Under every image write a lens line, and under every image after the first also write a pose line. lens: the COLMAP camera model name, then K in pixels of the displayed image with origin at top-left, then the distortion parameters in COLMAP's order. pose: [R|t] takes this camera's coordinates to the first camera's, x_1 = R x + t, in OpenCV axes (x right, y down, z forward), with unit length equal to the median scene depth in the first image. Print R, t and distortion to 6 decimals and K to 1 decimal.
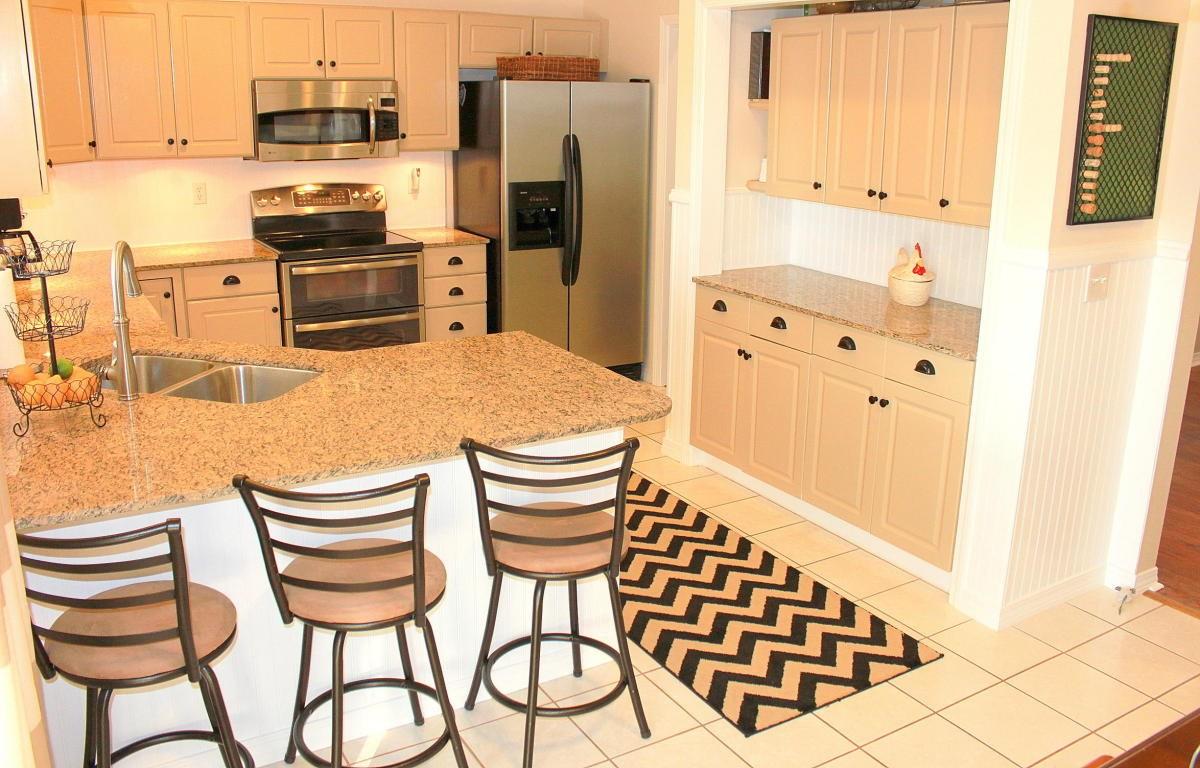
lens RADIAL K [[1052.8, 0, 611.3], [0, 1052.8, 353.3], [0, 0, 1]] dist [-0.100354, 0.053035]
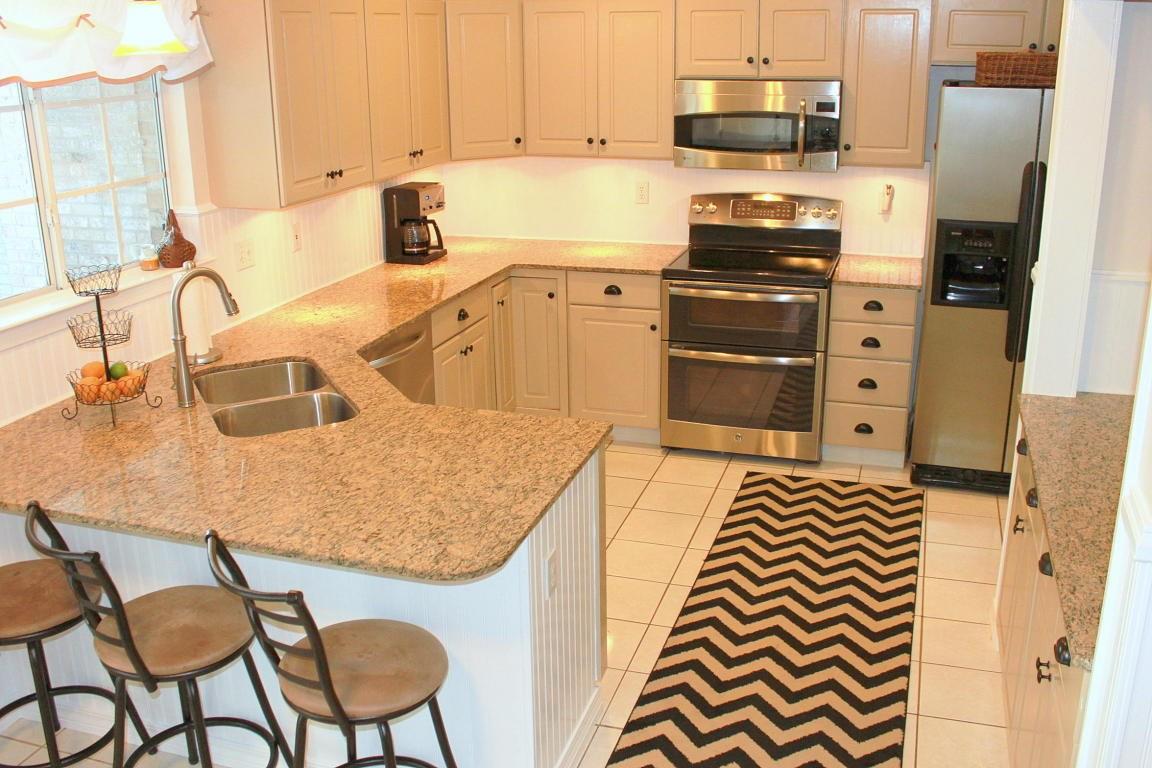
lens RADIAL K [[1130.3, 0, 573.8], [0, 1130.3, 385.4], [0, 0, 1]] dist [-0.095616, 0.000000]
pose [[0.652472, 0.212900, -0.727292, 0.487903], [-0.166932, 0.976530, 0.136100, -0.150478], [0.739198, 0.032607, 0.672698, 0.342034]]
